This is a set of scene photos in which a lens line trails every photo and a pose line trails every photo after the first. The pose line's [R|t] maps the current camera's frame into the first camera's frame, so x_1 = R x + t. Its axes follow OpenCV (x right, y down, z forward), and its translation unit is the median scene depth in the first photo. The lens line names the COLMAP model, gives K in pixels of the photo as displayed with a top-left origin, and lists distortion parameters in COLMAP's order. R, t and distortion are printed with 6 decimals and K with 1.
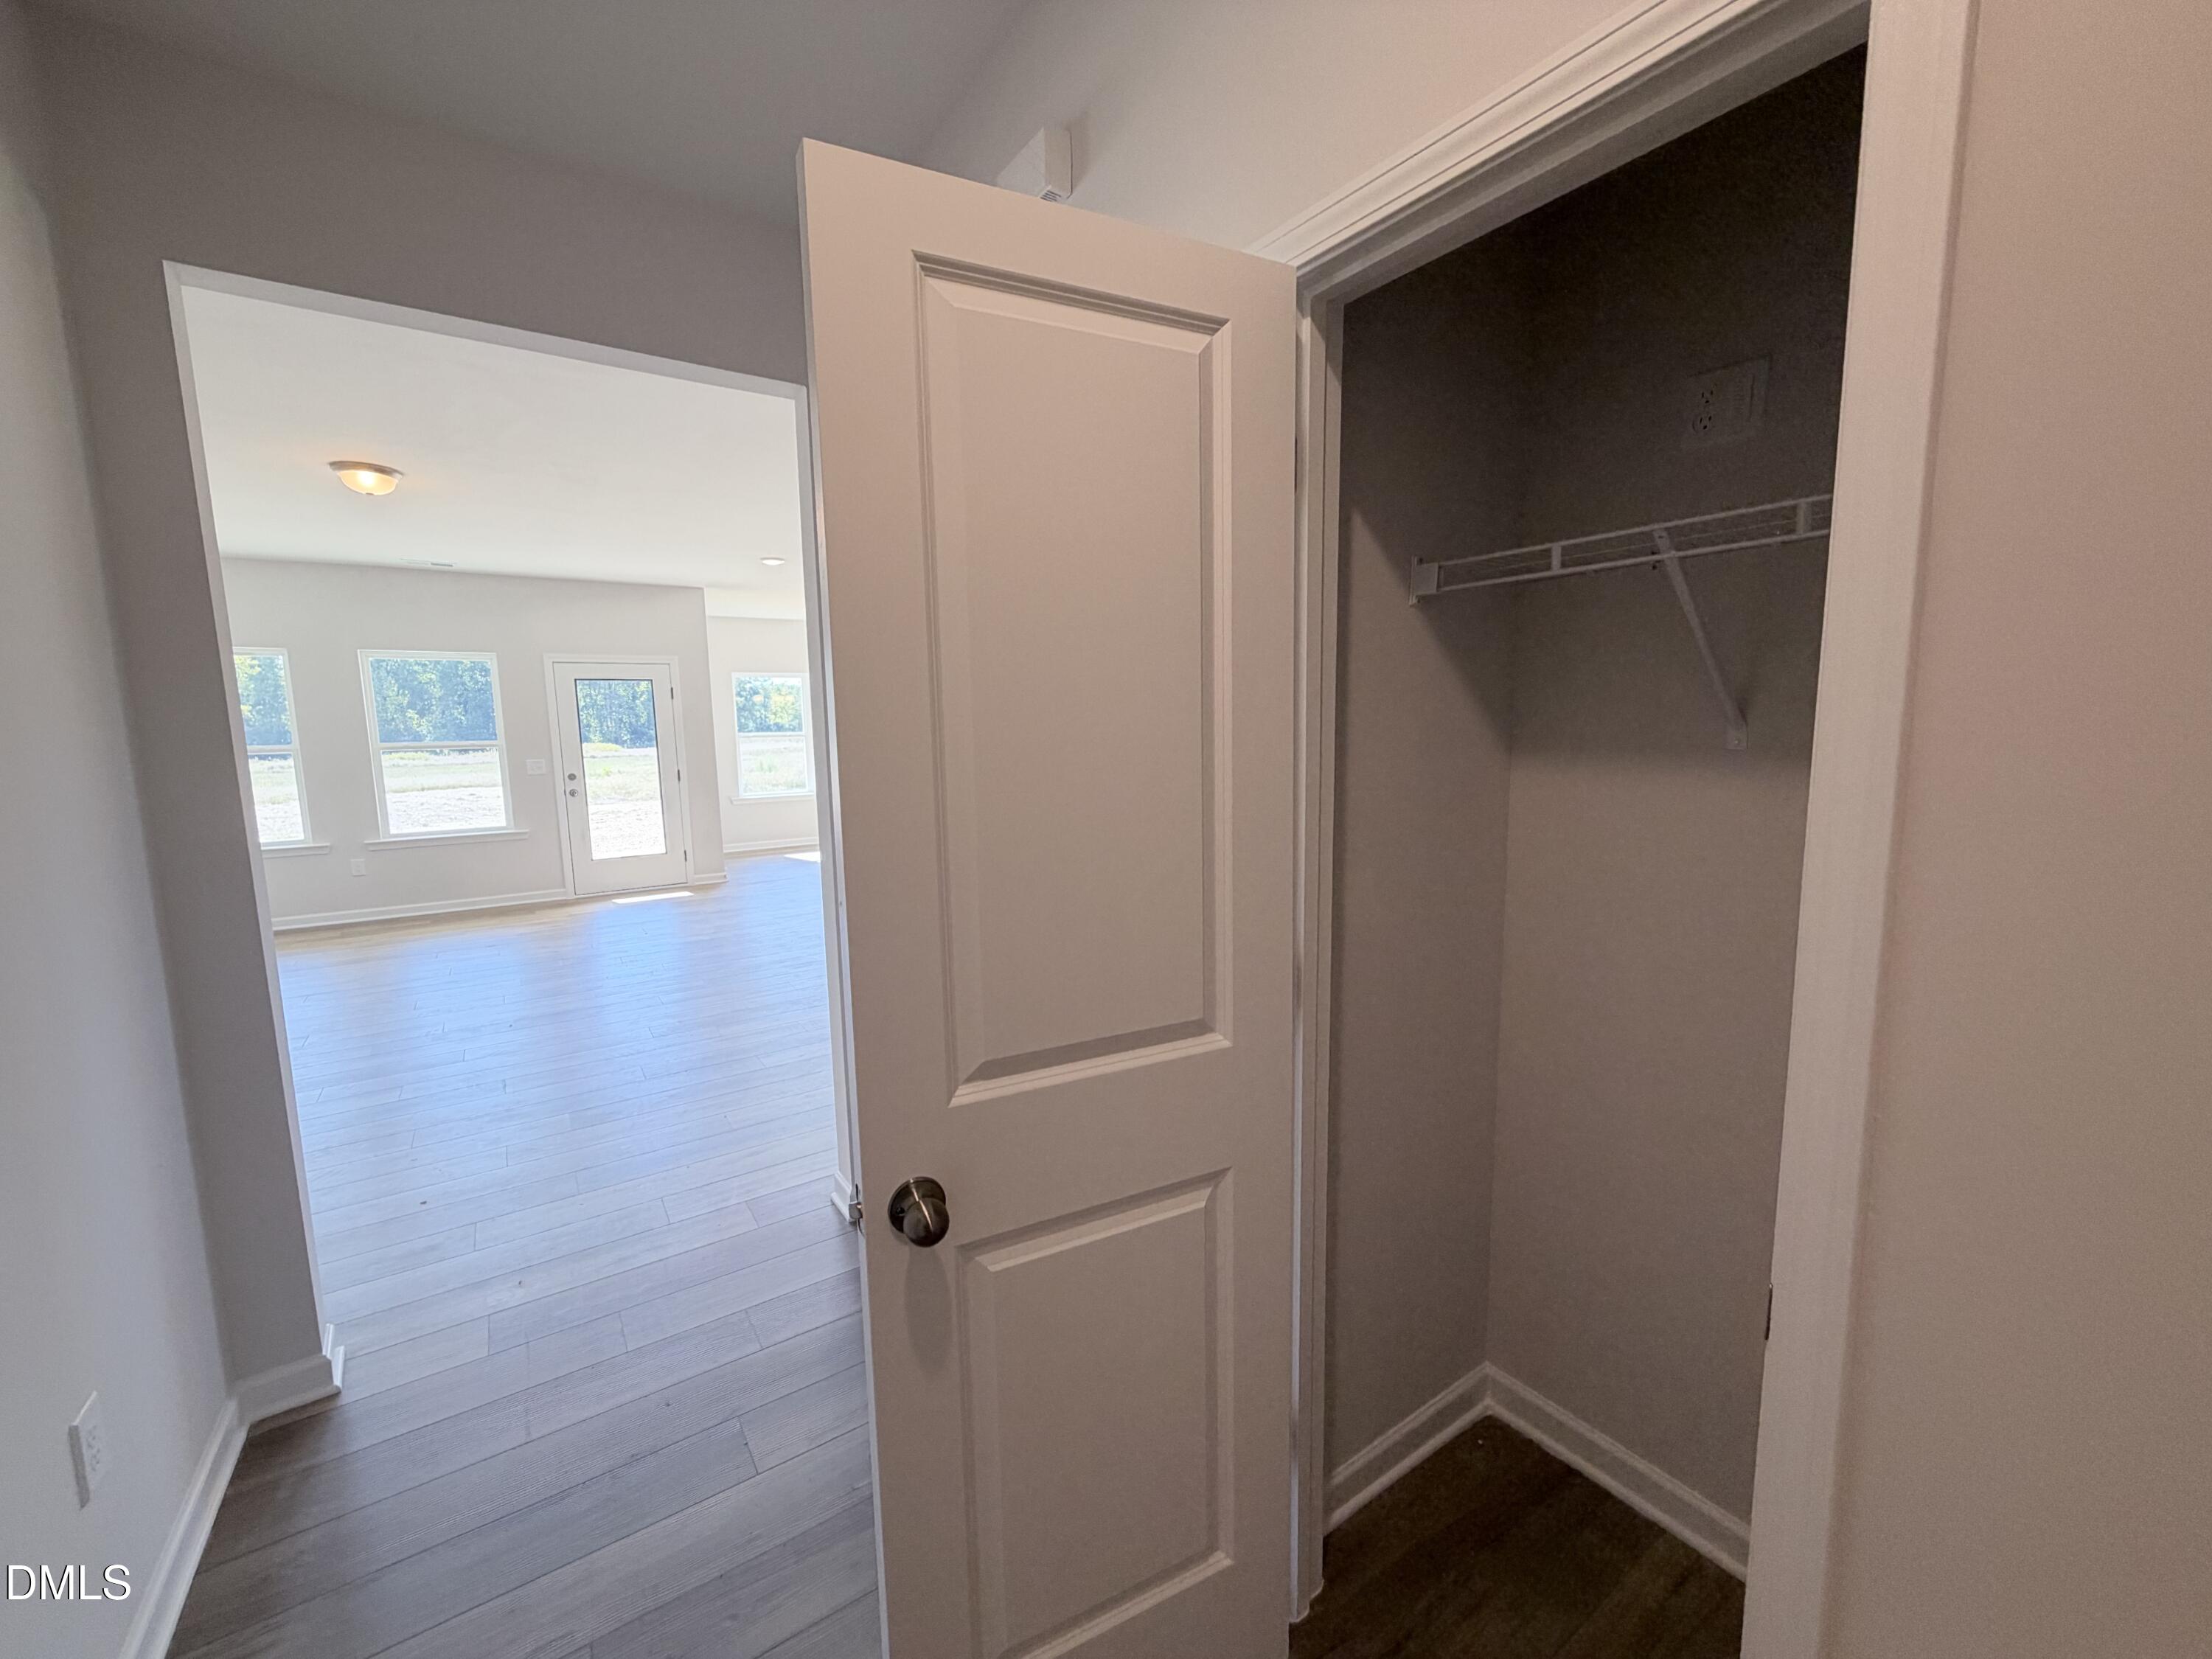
lens RADIAL K [[881.4, 0, 1099.0], [0, 881.4, 830.7], [0, 0, 1]] dist [0.000078, 0.000165]
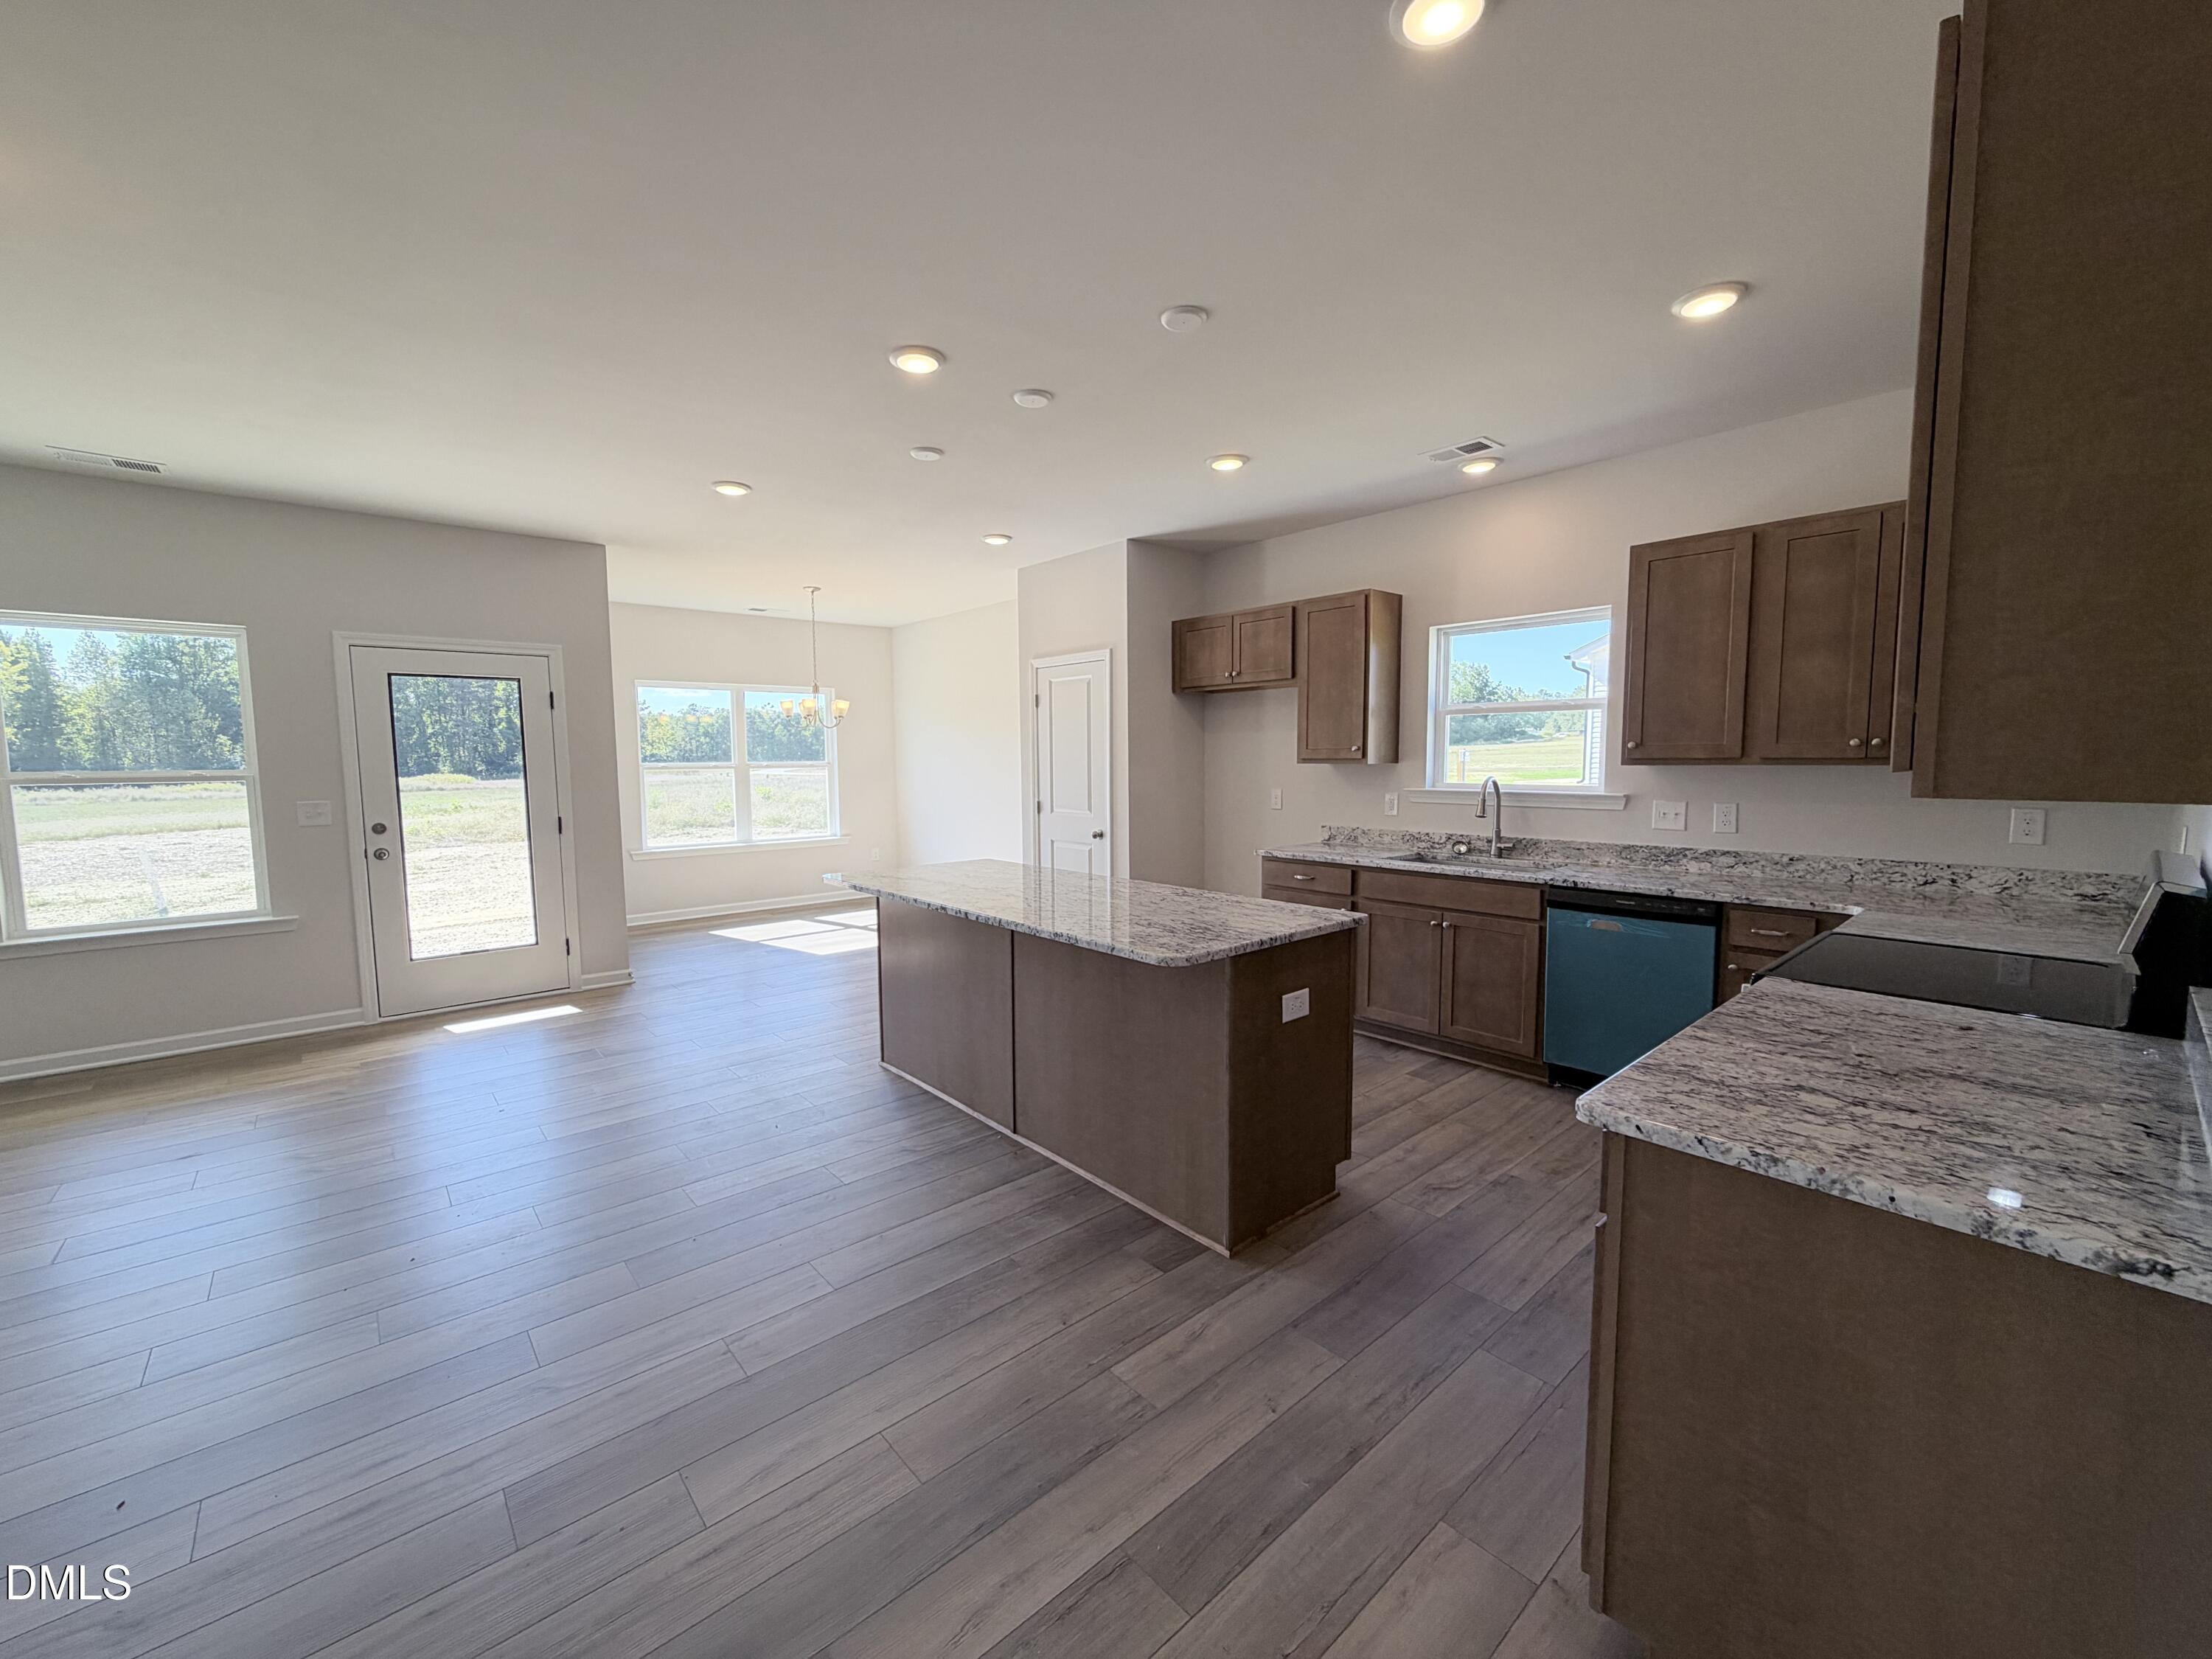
lens RADIAL K [[881.4, 0, 1099.0], [0, 881.4, 830.7], [0, 0, 1]] dist [0.000078, 0.000165]
pose [[0.992761, 0.000453, 0.120106, -0.157110], [0.004329, 0.999208, -0.039546, -0.031065], [-0.120028, 0.039780, 0.991973, 0.301805]]
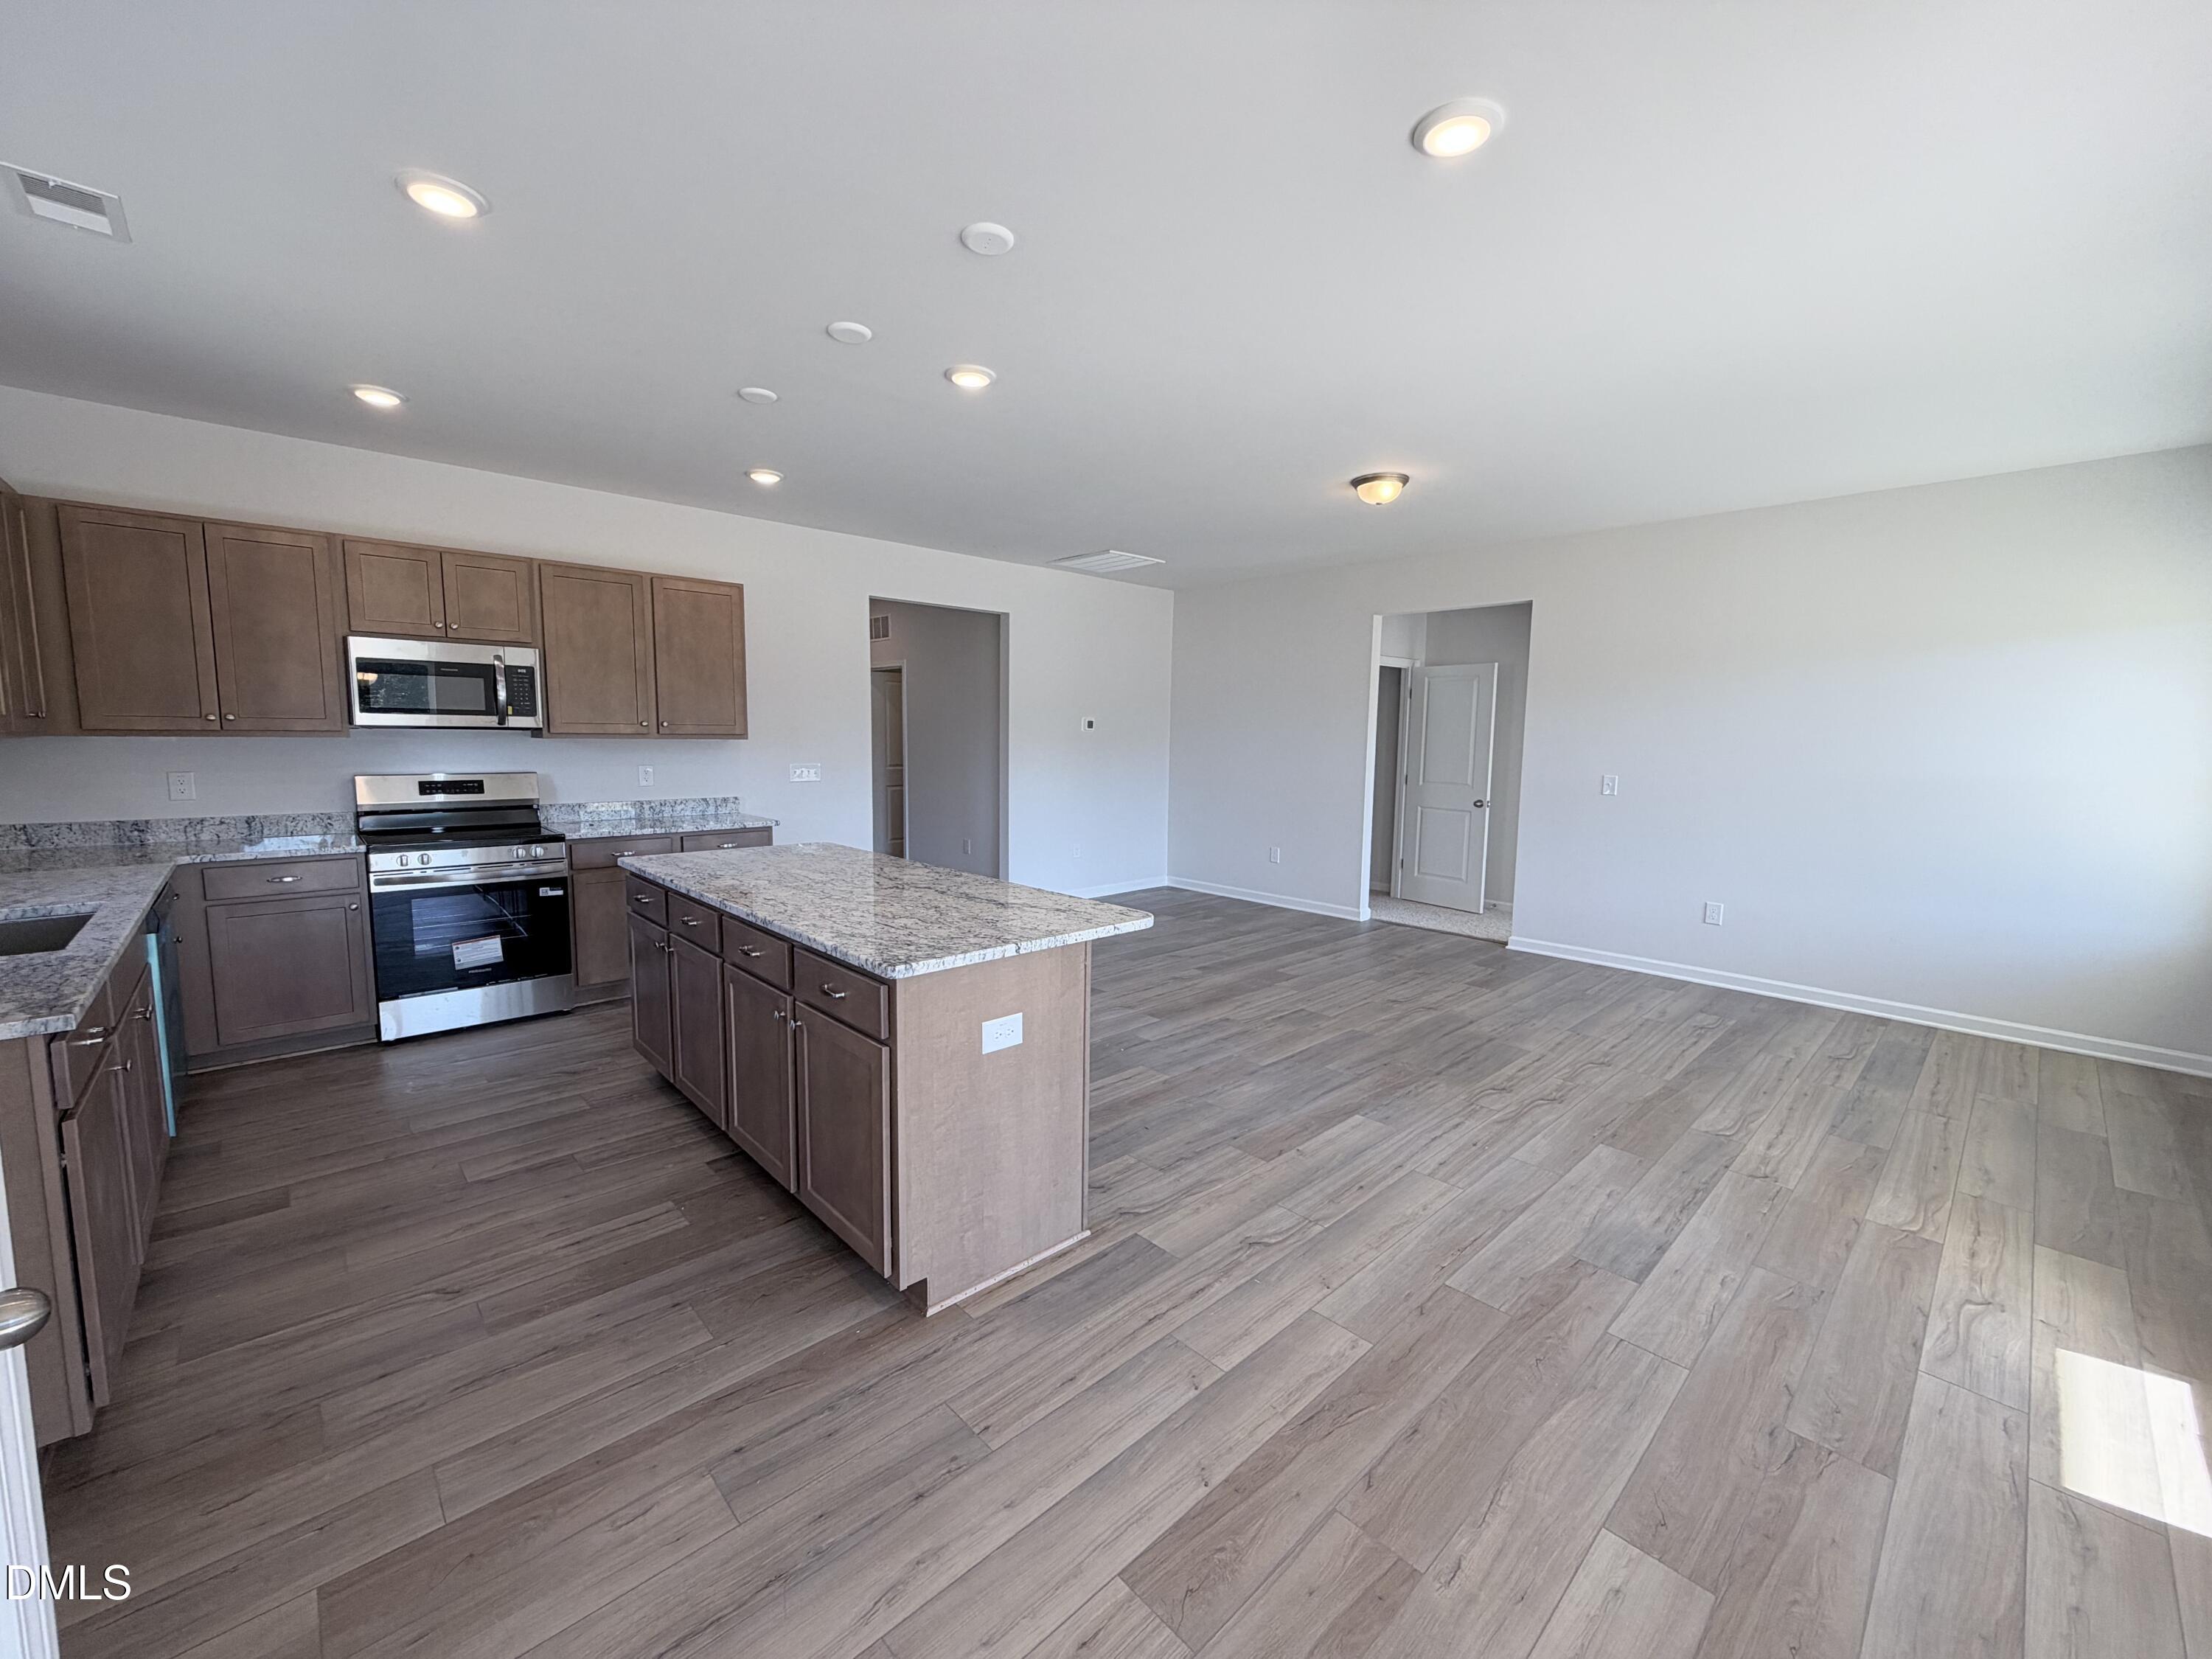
lens RADIAL K [[881.4, 0, 1099.0], [0, 881.4, 830.7], [0, 0, 1]] dist [0.000078, 0.000165]
pose [[-0.988483, 0.020757, -0.149903, -0.180772], [-0.015246, 0.971850, 0.235105, -0.132784], [0.150564, 0.234683, -0.960341, 1.101347]]
